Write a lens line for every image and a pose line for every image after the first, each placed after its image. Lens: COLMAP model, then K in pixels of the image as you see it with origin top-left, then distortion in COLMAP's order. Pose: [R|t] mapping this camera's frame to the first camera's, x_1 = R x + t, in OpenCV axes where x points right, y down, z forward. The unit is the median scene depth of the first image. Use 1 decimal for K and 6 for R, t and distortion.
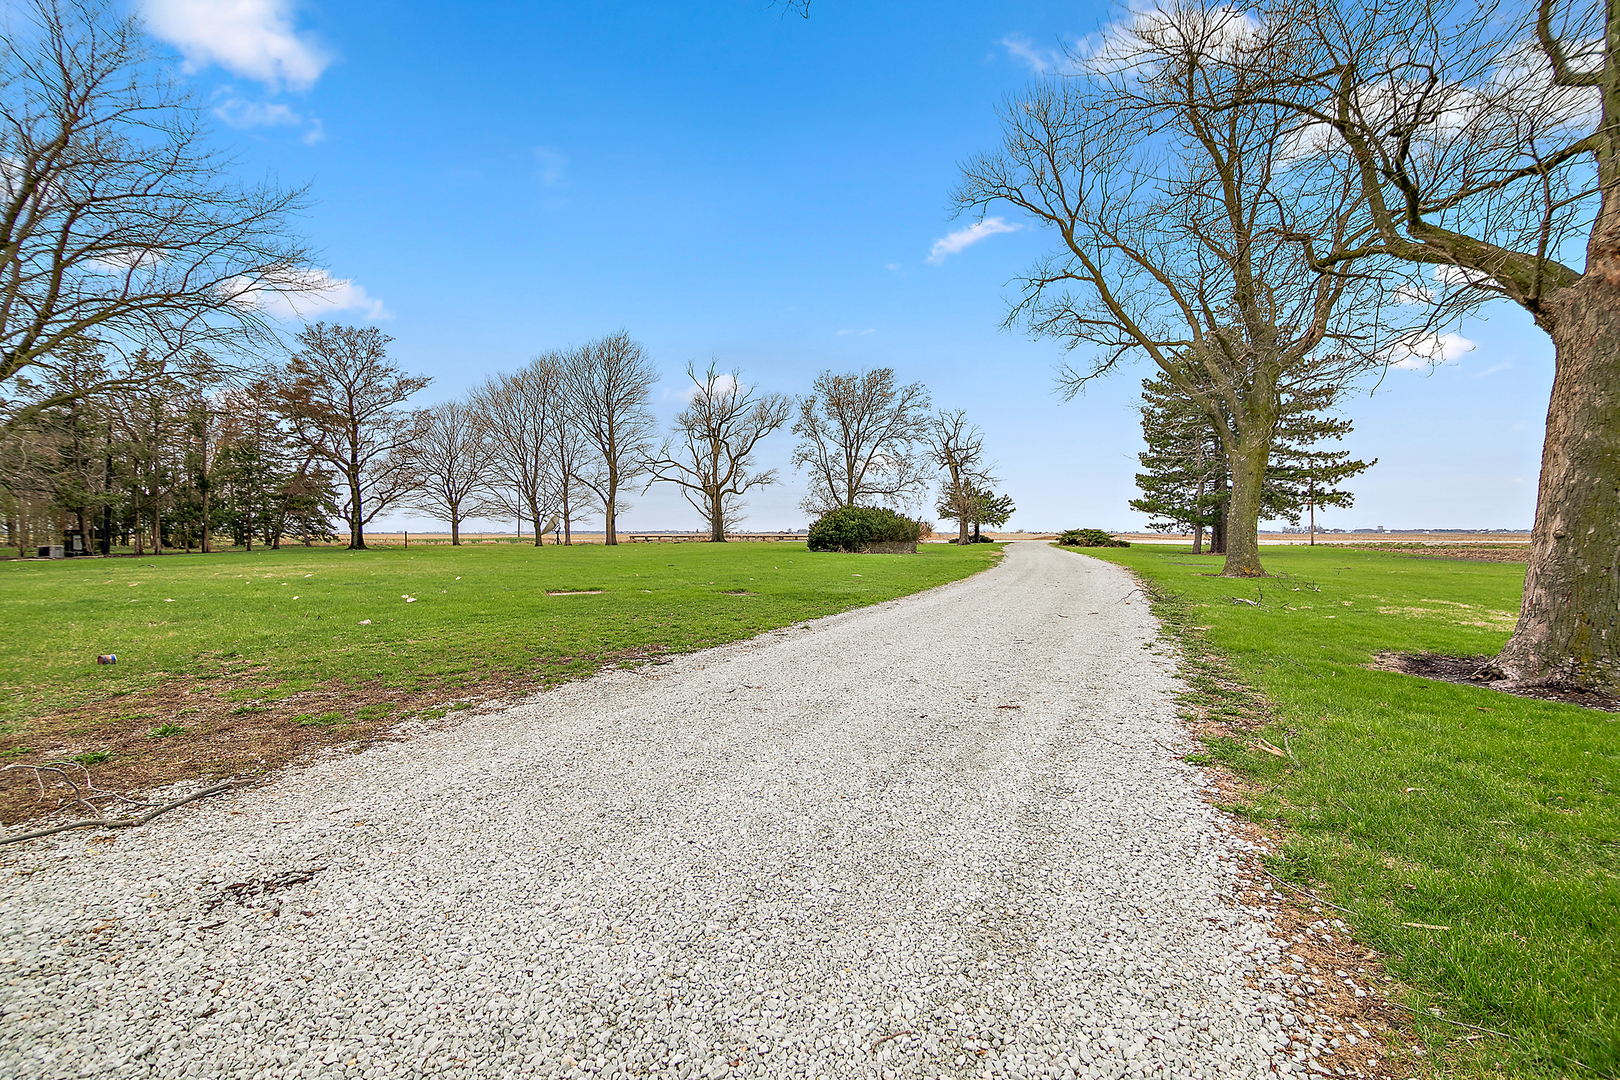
lens RADIAL K [[739.1, 0, 805.9], [0, 739.1, 536.7], [0, 0, 1]] dist [0.024316, -0.004183]
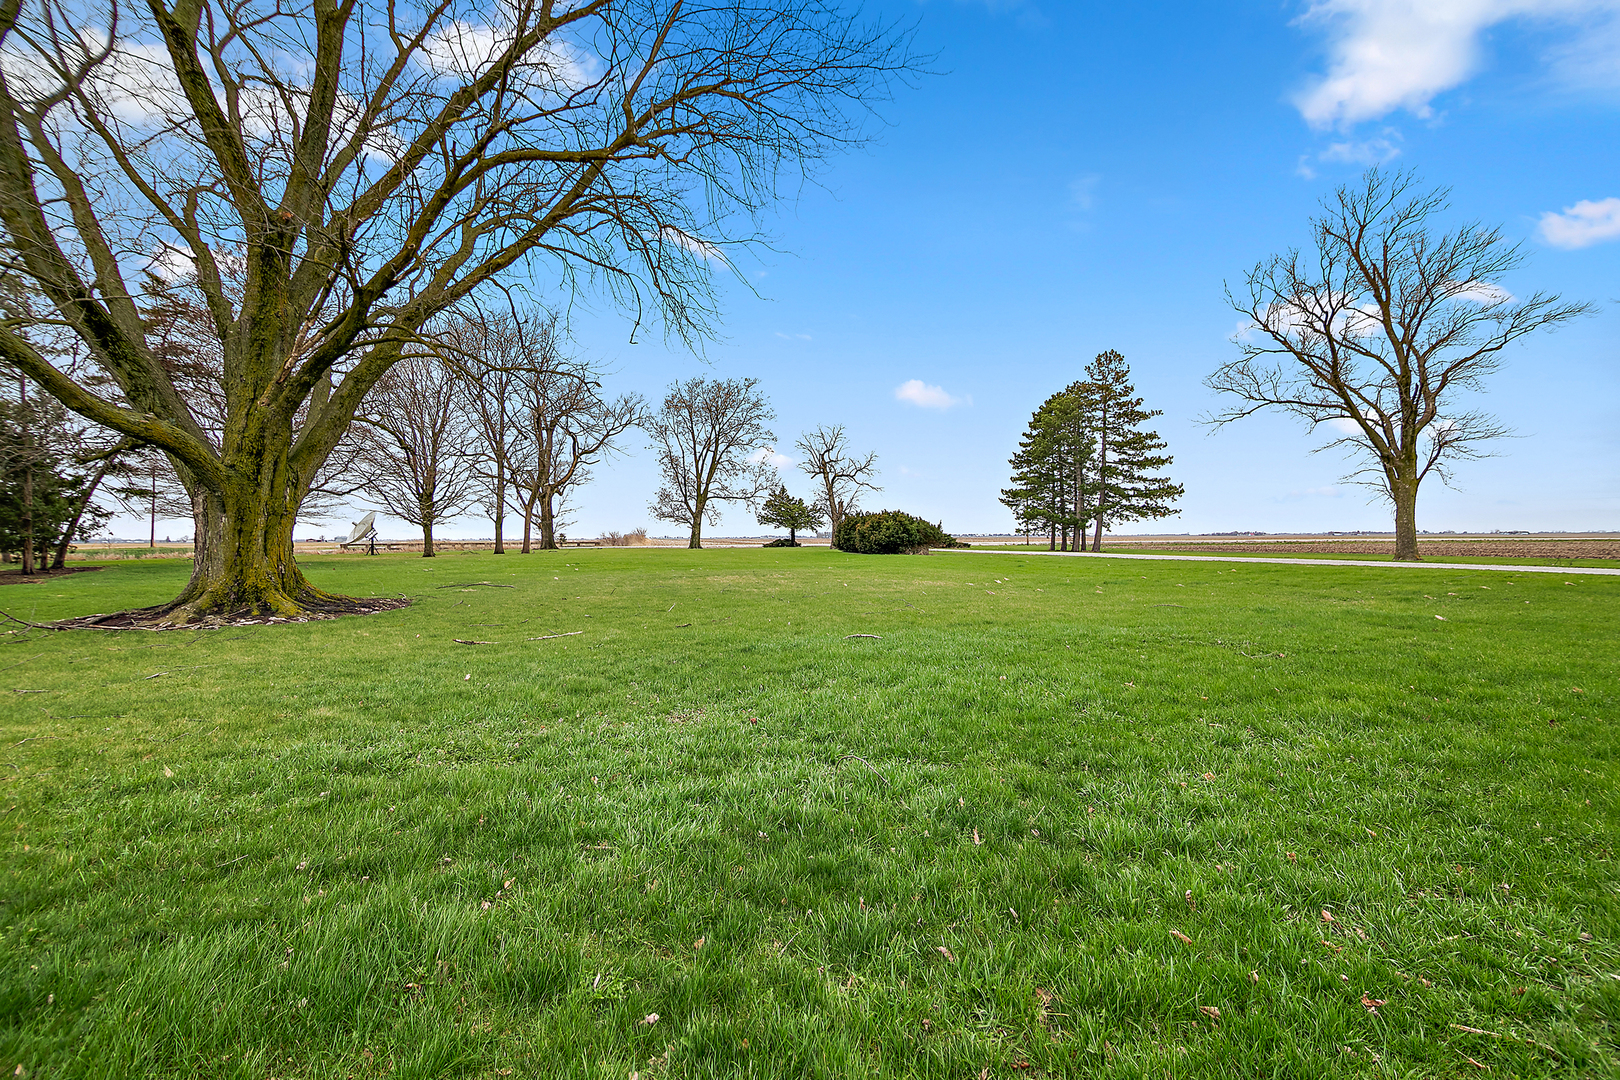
lens RADIAL K [[739.1, 0, 803.2], [0, 739.1, 541.7], [0, 0, 1]] dist [0.024316, -0.004183]
pose [[0.843906, -0.007829, 0.536435, -0.627869], [0.009357, 0.999956, -0.000126, 0.000766], [-0.536410, 0.005126, 0.843942, 0.157674]]
